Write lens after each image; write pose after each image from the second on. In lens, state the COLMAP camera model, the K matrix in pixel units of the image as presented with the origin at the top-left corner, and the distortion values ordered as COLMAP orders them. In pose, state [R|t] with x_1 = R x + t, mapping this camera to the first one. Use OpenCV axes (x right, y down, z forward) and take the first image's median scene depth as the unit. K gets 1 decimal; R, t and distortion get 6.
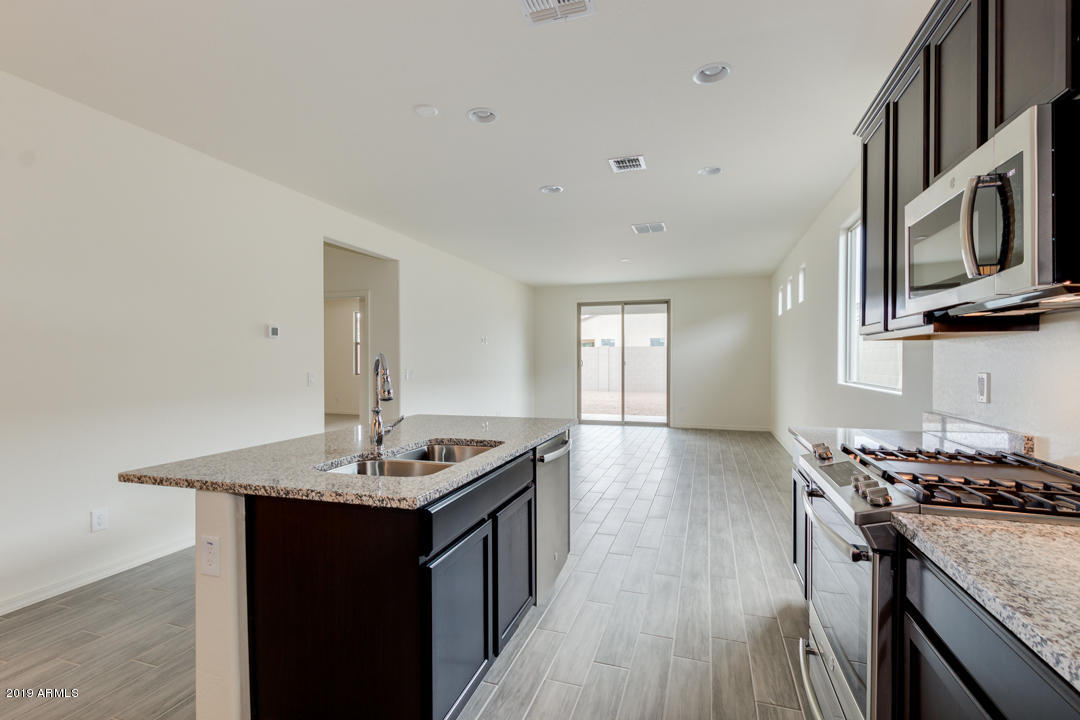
lens RADIAL K [[494.7, 0, 544.8], [0, 494.7, 349.2], [0, 0, 1]] dist [0.009079, -0.004516]
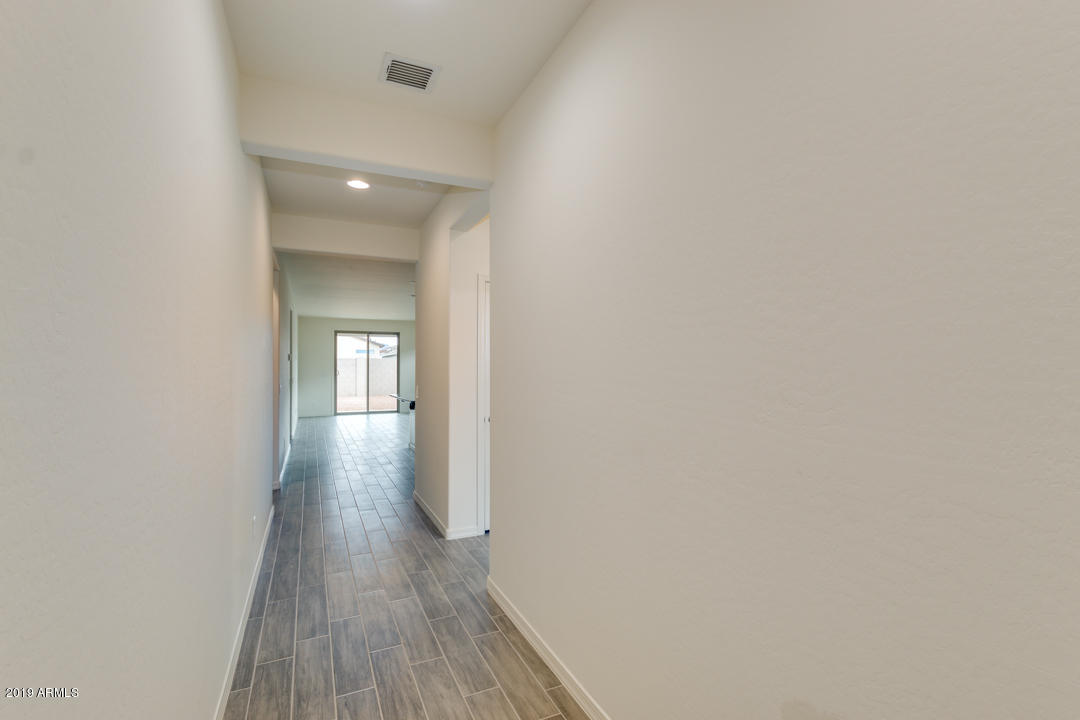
lens RADIAL K [[504.4, 0, 542.9], [0, 504.4, 362.2], [0, 0, 1]] dist [0.014590, -0.000896]
pose [[0.725065, 0.004146, 0.688668, -0.528104], [-0.003736, 0.999991, -0.002086, -0.001806], [-0.688670, -0.001060, 0.725074, -0.491948]]
